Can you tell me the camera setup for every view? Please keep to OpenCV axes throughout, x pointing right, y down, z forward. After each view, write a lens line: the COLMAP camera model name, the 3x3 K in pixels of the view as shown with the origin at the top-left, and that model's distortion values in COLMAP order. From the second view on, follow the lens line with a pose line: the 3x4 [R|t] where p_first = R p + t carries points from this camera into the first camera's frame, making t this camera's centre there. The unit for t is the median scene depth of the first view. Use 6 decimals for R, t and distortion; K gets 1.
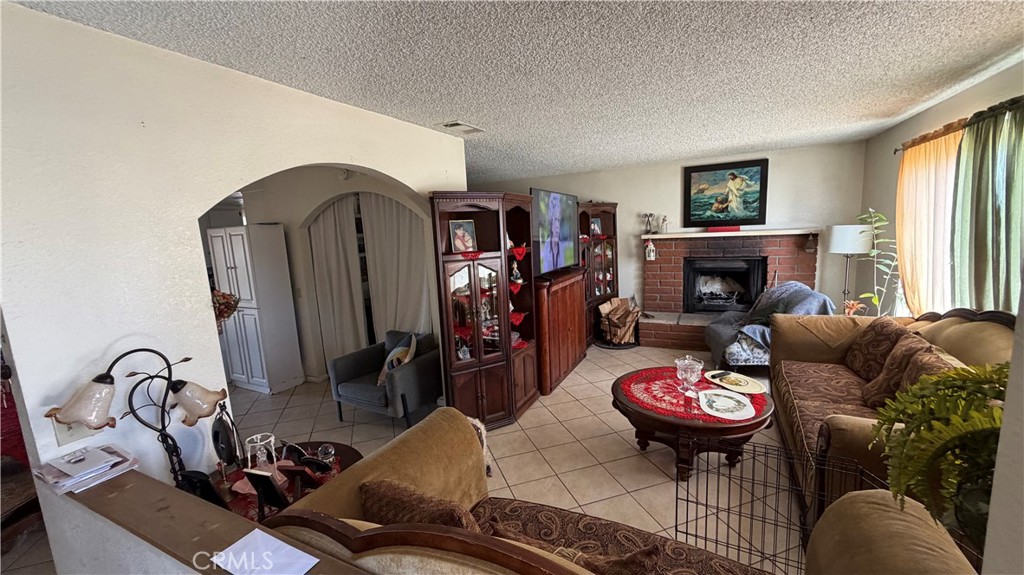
lens RADIAL K [[406.8, 0, 511.3], [0, 406.8, 290.5], [0, 0, 1]] dist [-0.001444, 0.000372]
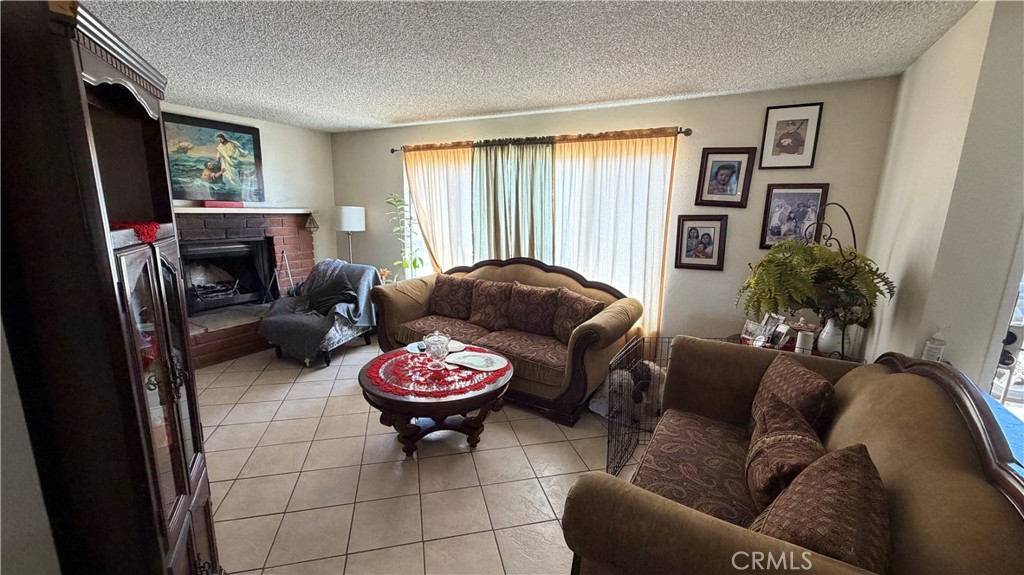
lens RADIAL K [[406.8, 0, 511.3], [0, 406.8, 290.5], [0, 0, 1]] dist [-0.001444, 0.000372]
pose [[0.063585, -0.148470, 0.986871, -0.376400], [0.120164, 0.982816, 0.140118, -0.038449], [-0.990716, 0.109677, 0.080333, 0.553101]]
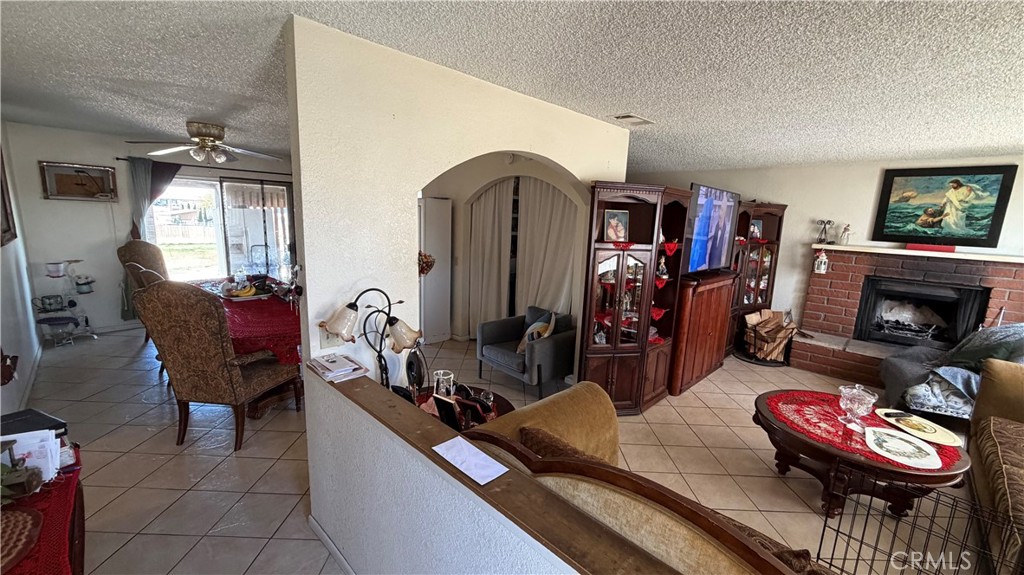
lens RADIAL K [[406.8, 0, 511.3], [0, 406.8, 290.5], [0, 0, 1]] dist [-0.001444, 0.000372]
pose [[0.946226, 0.144081, -0.289648, -0.043029], [-0.134475, 0.989504, 0.052908, 0.007998], [0.294231, -0.011112, 0.955670, -0.055433]]
